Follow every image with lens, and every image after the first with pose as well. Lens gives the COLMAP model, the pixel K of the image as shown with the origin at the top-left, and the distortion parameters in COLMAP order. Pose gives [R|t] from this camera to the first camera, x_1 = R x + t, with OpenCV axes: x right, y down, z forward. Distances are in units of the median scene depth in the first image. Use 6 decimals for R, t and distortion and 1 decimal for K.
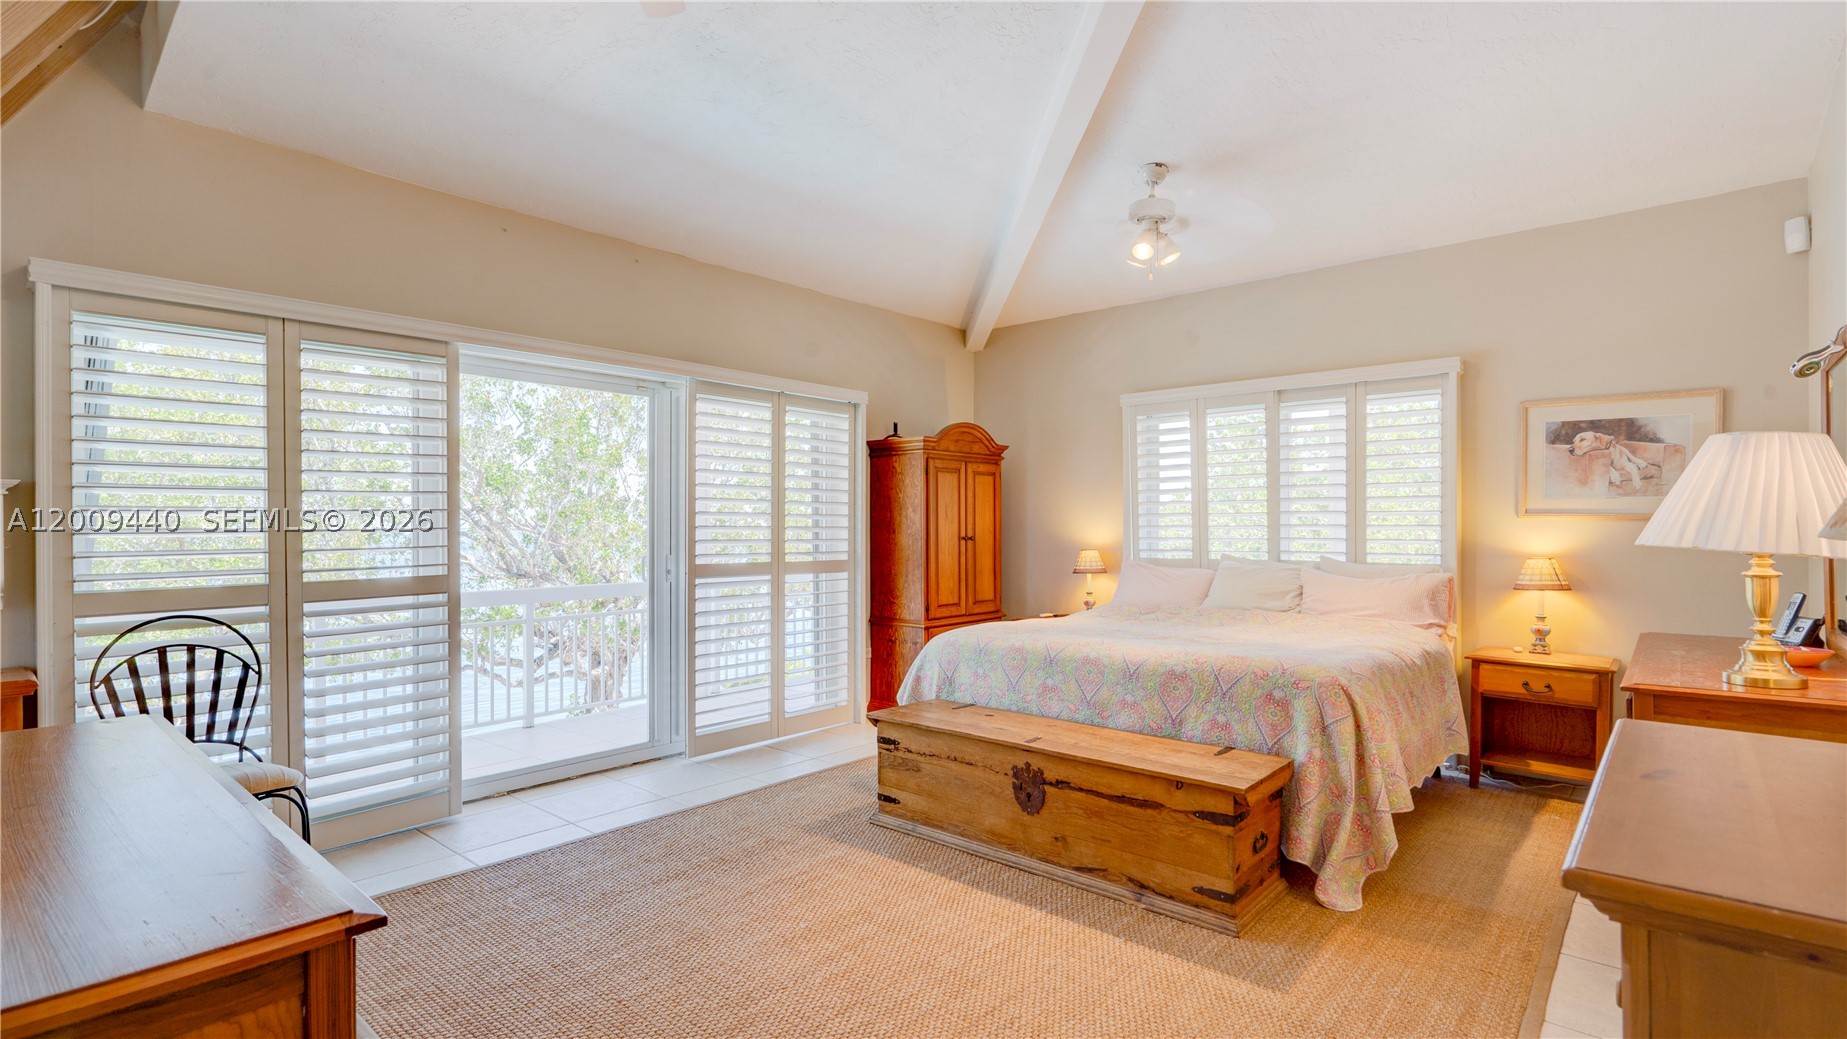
lens RADIAL K [[885.2, 0, 920.8], [0, 885.2, 527.5], [0, 0, 1]] dist [0.001159, 0.000307]
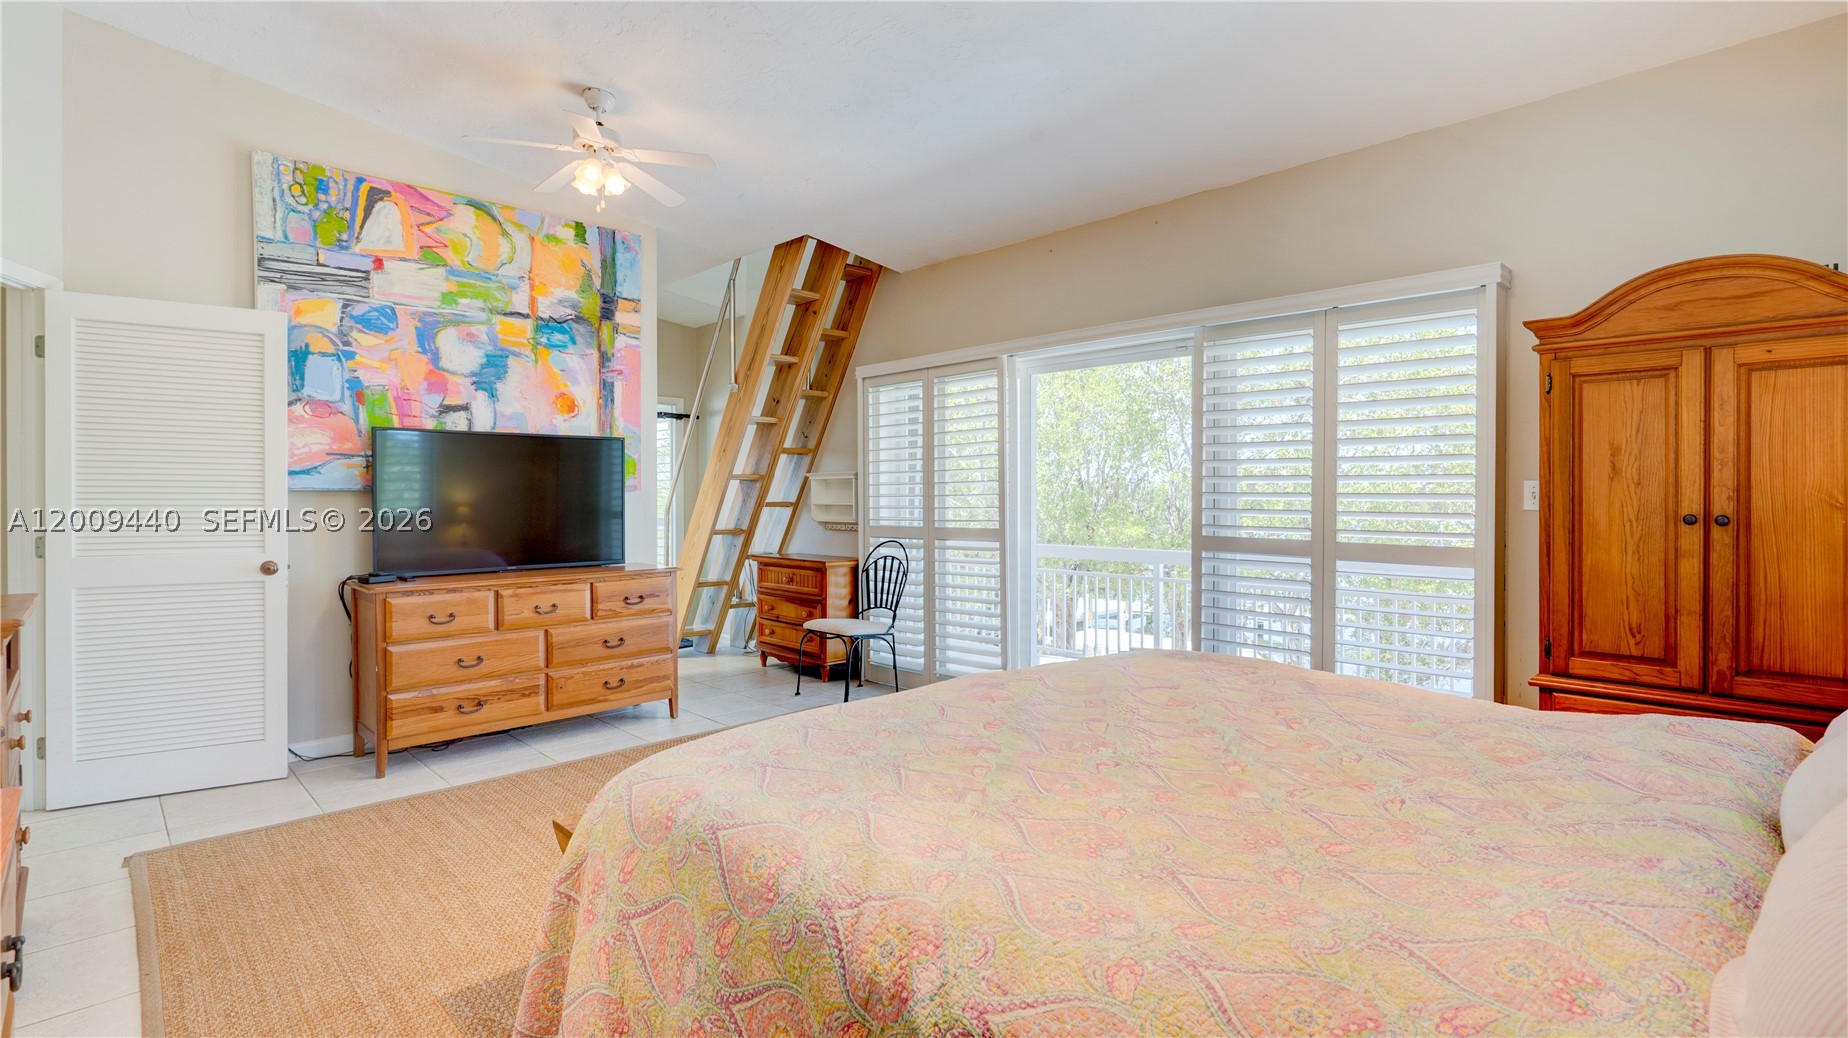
lens RADIAL K [[855.0, 0, 918.3], [0, 855.0, 523.9], [0, 0, 1]] dist [0.000470, -0.000146]
pose [[-0.080826, 0.034925, -0.996116, 0.584269], [-0.000278, 0.999385, 0.035062, -0.000469], [0.996728, 0.003111, -0.080766, 0.726469]]
